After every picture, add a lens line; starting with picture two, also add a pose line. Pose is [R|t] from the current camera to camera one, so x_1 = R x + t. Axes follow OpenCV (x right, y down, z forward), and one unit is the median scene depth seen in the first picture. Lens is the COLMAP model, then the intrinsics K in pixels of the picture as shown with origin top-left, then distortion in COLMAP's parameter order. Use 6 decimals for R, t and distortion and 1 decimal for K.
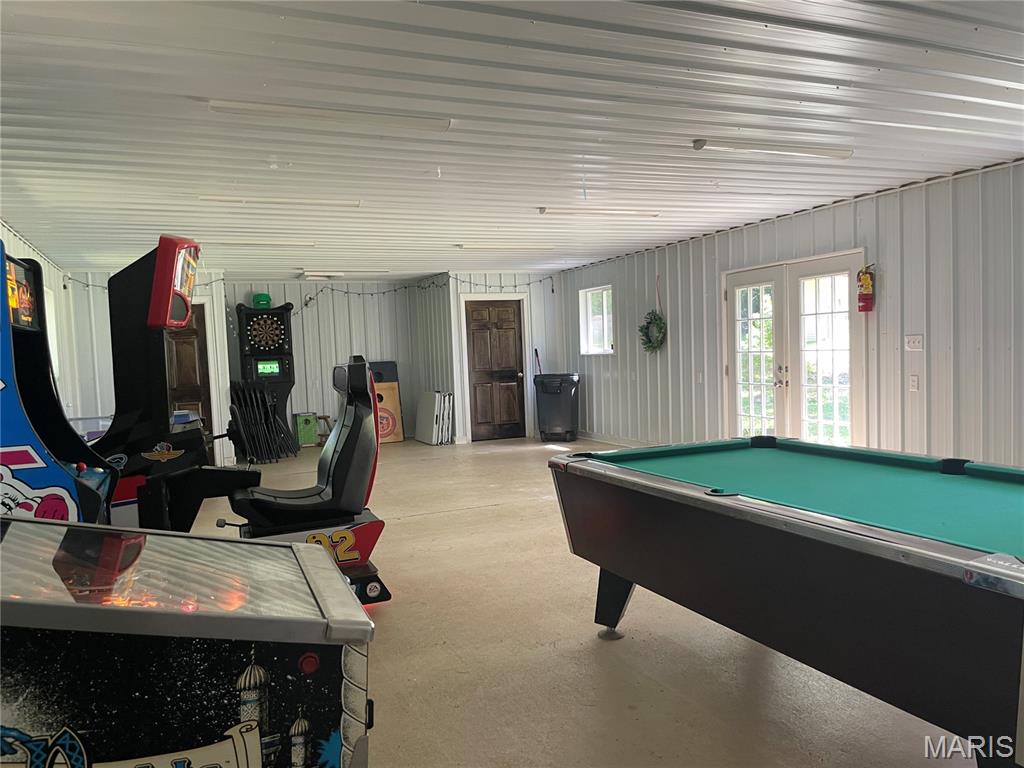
lens RADIAL K [[776.3, 0, 515.2], [0, 776.3, 386.4], [0, 0, 1]] dist [0.063104, -0.111007]
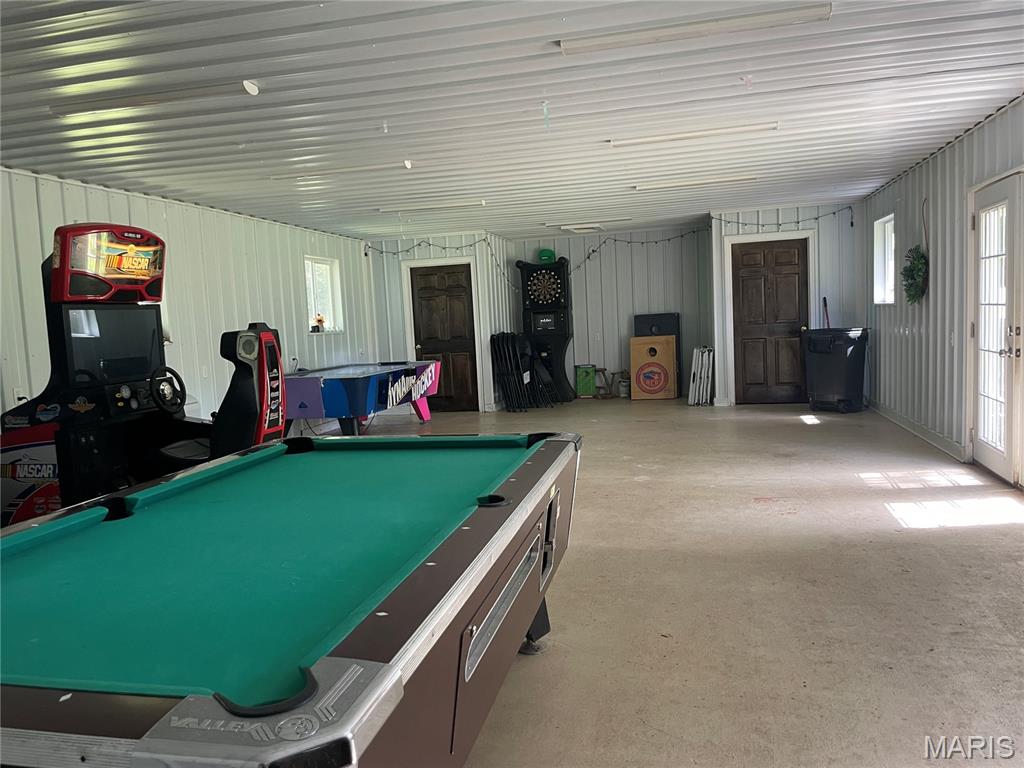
lens RADIAL K [[776.3, 0, 512.8], [0, 776.3, 388.1], [0, 0, 1]] dist [0.063104, -0.111007]
pose [[0.800327, 0.053237, -0.597195, 0.272926], [-0.008125, 0.996922, 0.077983, -0.014864], [0.599508, -0.057560, 0.798296, 0.138616]]
